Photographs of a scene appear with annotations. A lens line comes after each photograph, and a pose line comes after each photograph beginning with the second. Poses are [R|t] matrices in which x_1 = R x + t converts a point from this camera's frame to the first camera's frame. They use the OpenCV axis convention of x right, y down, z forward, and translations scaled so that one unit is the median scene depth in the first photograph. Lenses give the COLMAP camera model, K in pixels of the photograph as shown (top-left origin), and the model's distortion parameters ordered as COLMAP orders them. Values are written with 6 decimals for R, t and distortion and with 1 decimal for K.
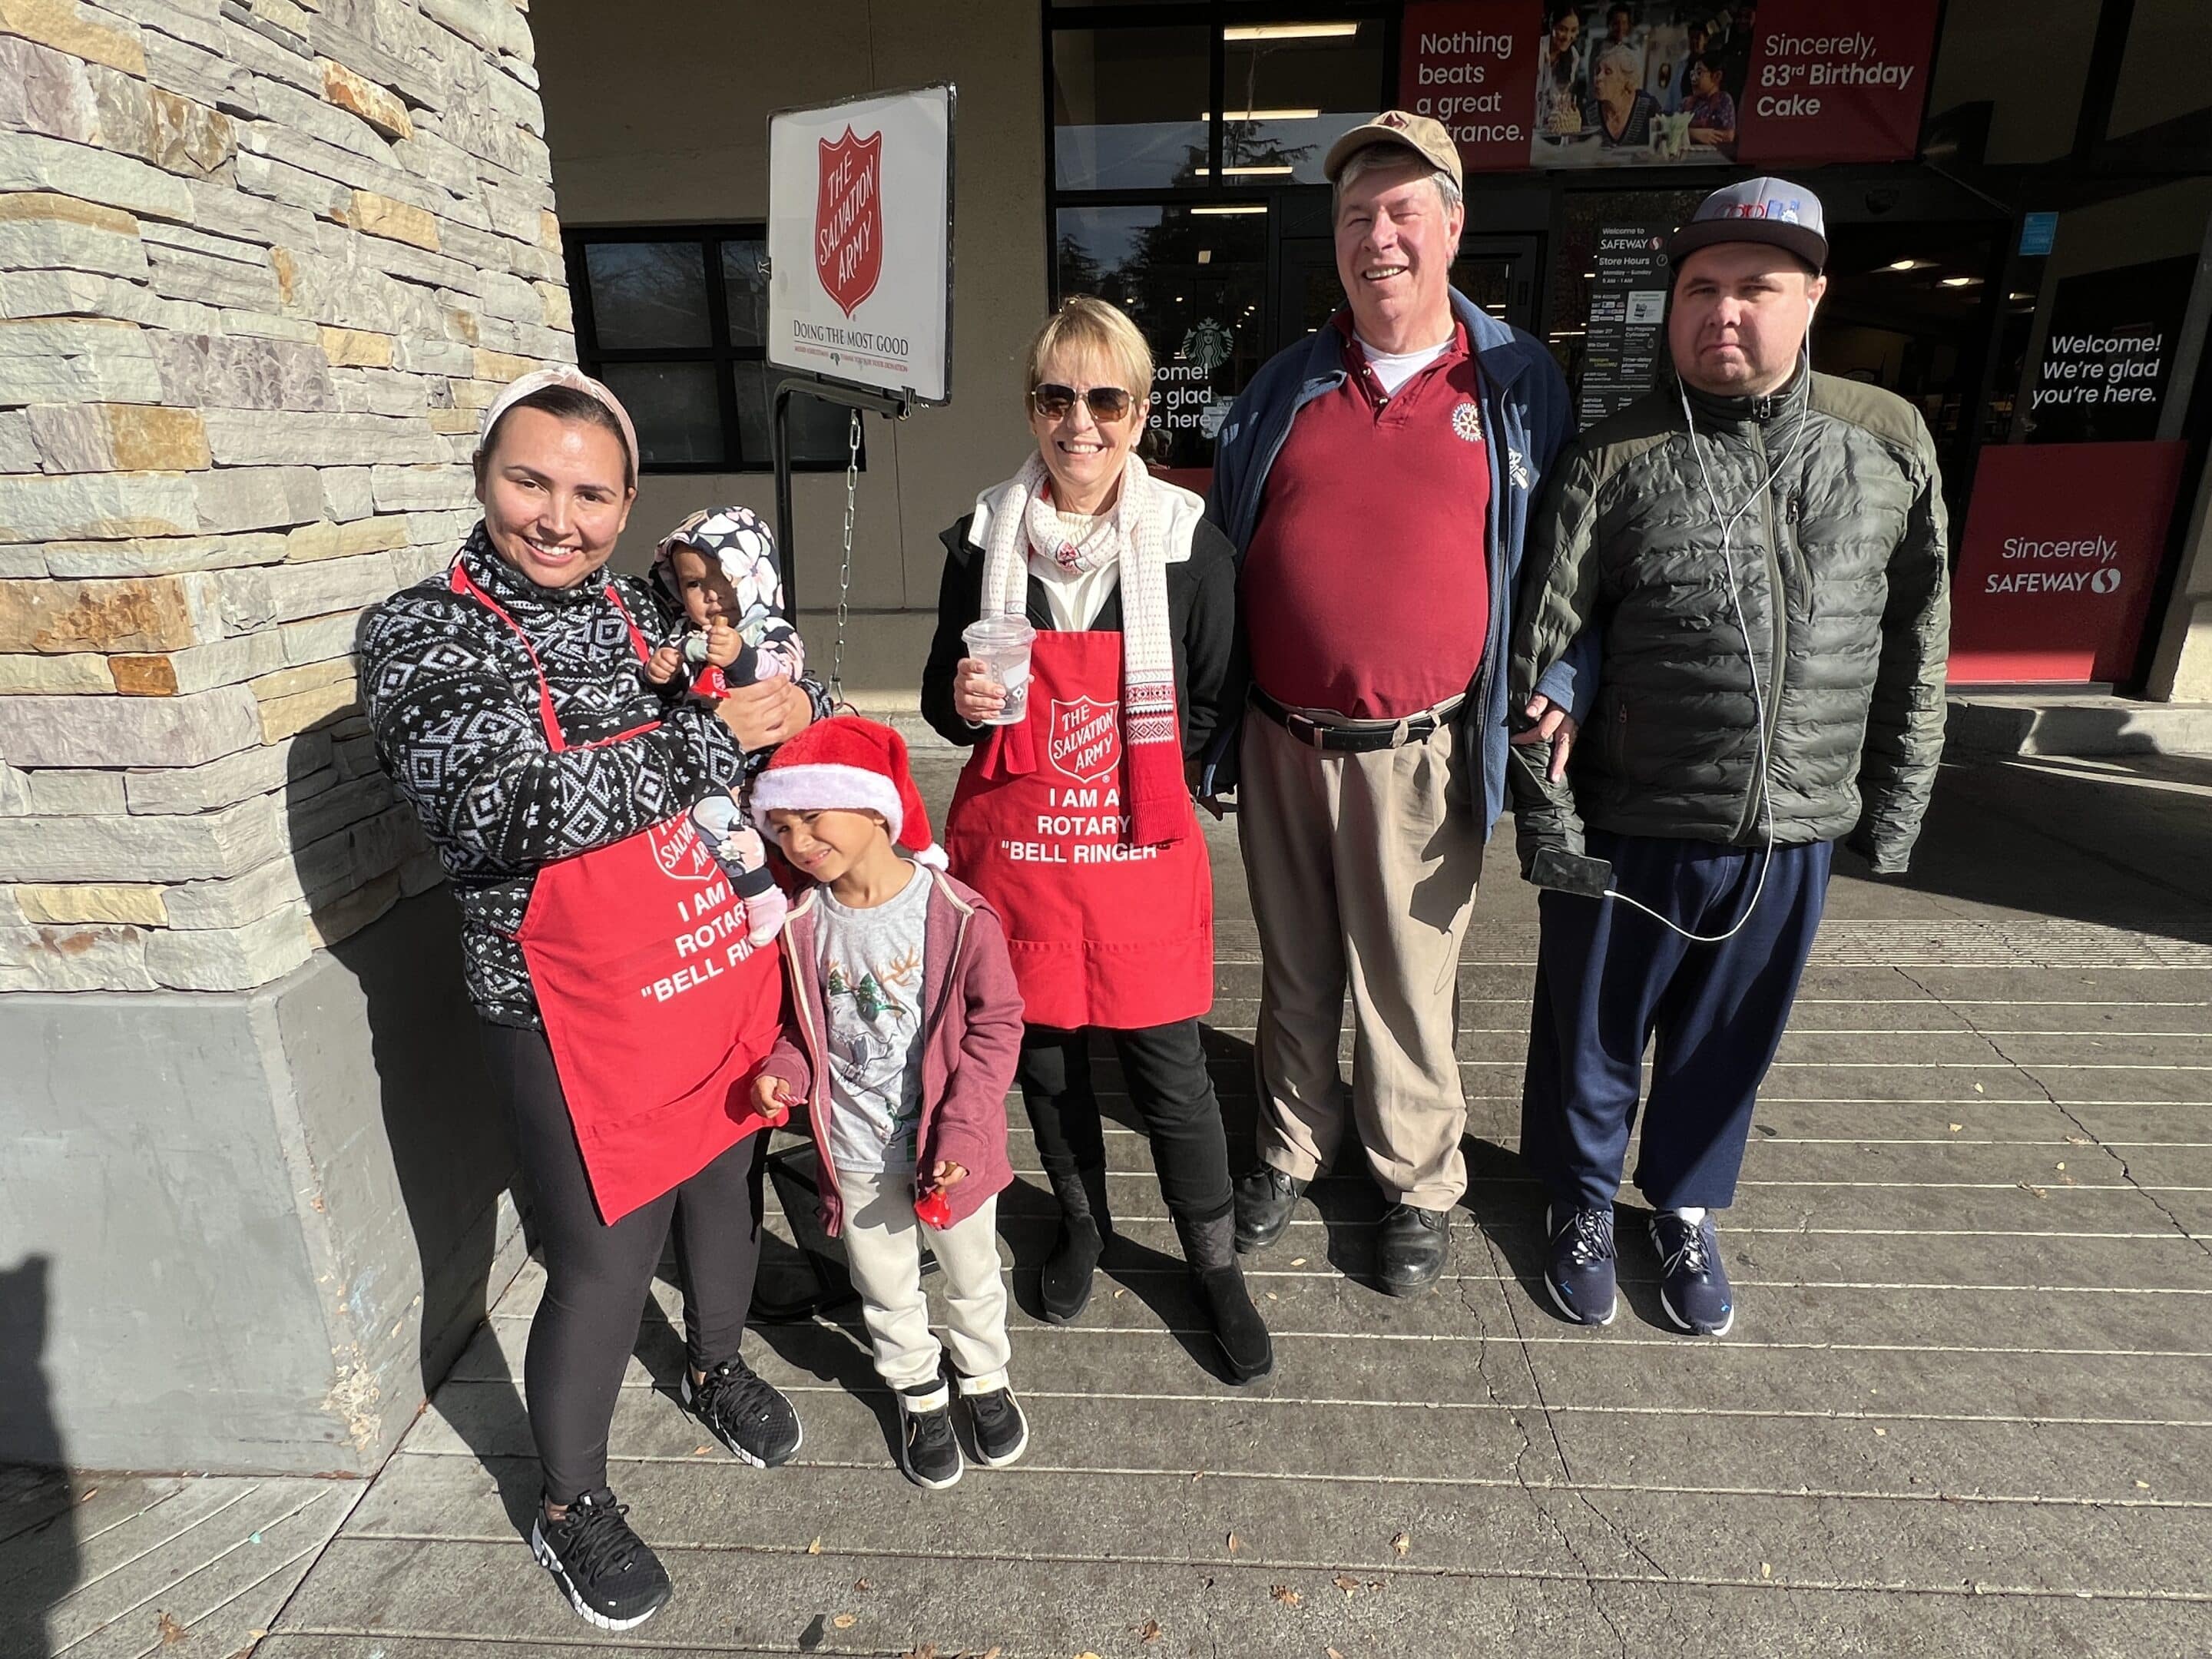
lens RADIAL K [[1182.1, 0, 1107.8], [0, 1182.1, 835.8], [0, 0, 1]] dist [0.002698, -0.002893]
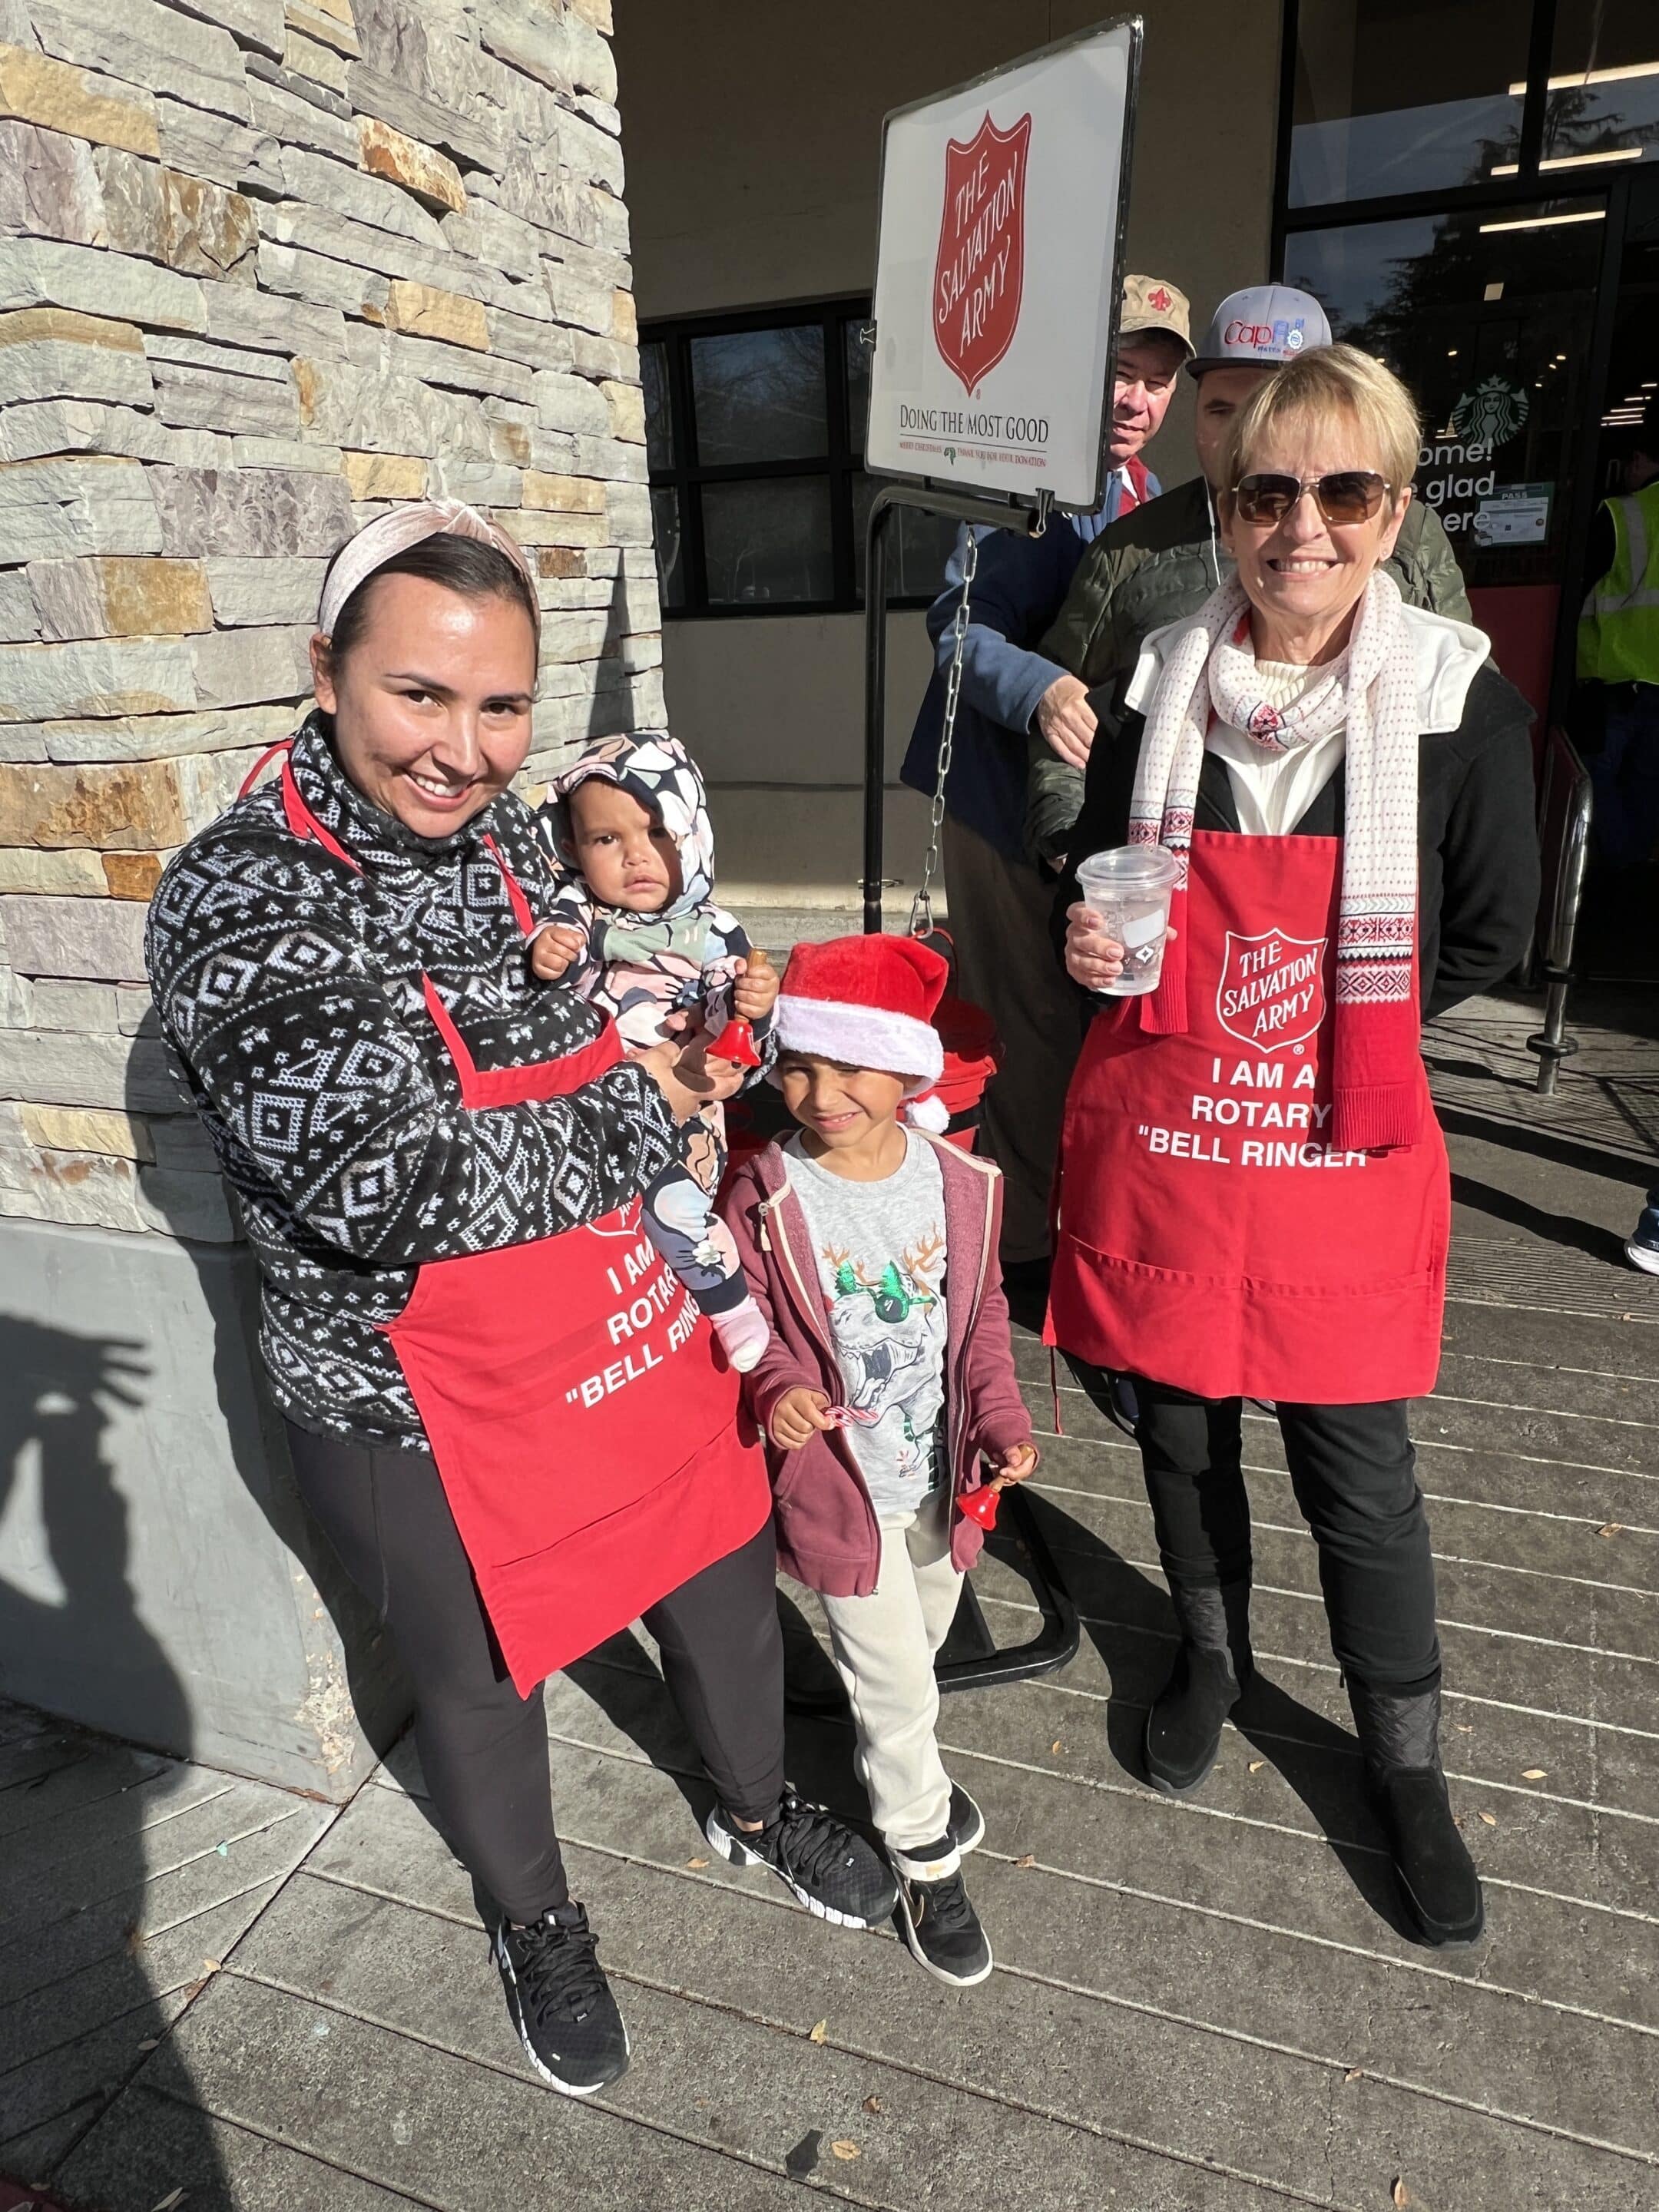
lens RADIAL K [[1418.3, 0, 829.5], [0, 1418.3, 1106.0], [0, 0, 1]] dist [-0.010835, 0.002373]
pose [[0.949405, 0.078187, -0.304167, -0.008077], [-0.065123, 0.996475, 0.052878, -0.045364], [0.307230, -0.030395, 0.951150, 0.138094]]
